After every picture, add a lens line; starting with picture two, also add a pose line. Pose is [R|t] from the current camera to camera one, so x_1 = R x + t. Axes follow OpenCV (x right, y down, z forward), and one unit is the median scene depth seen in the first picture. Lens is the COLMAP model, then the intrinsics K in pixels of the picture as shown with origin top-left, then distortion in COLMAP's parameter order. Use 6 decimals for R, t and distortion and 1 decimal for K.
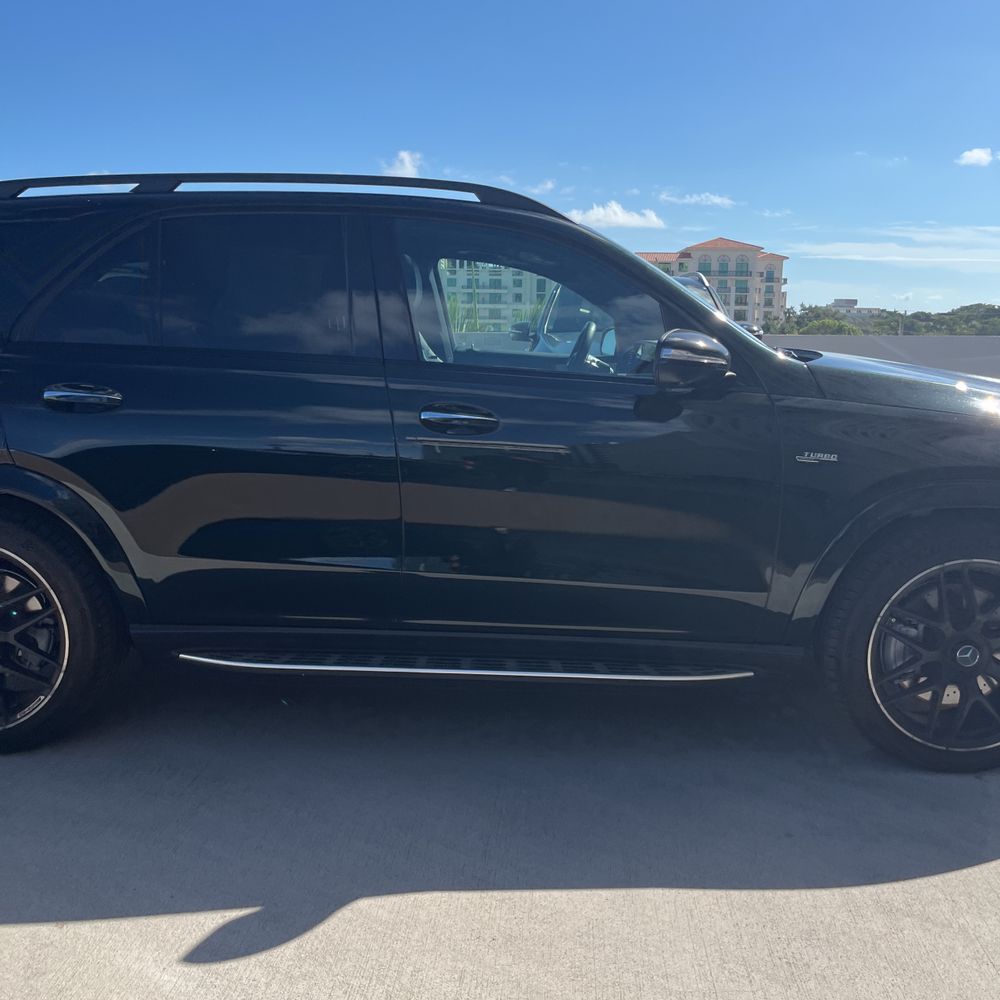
lens RADIAL K [[1011.9, 0, 491.1], [0, 1011.9, 504.0], [0, 0, 1]] dist [0.081237, -0.110170]
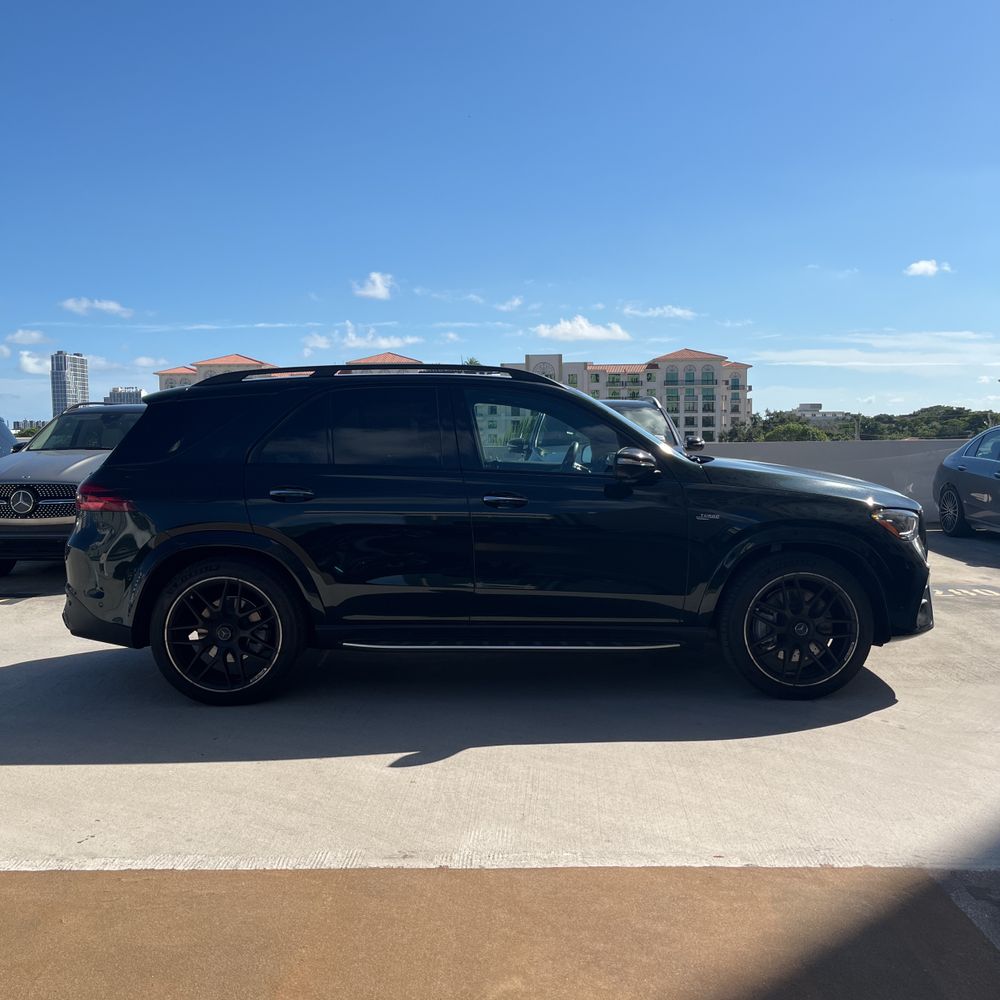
lens RADIAL K [[1011.9, 0, 491.1], [0, 1011.9, 504.0], [0, 0, 1]] dist [0.081237, -0.110170]
pose [[0.999367, -0.025412, 0.024911, -0.095867], [0.027938, 0.993870, -0.106966, 0.105260], [-0.022040, 0.107595, 0.993951, -0.714158]]
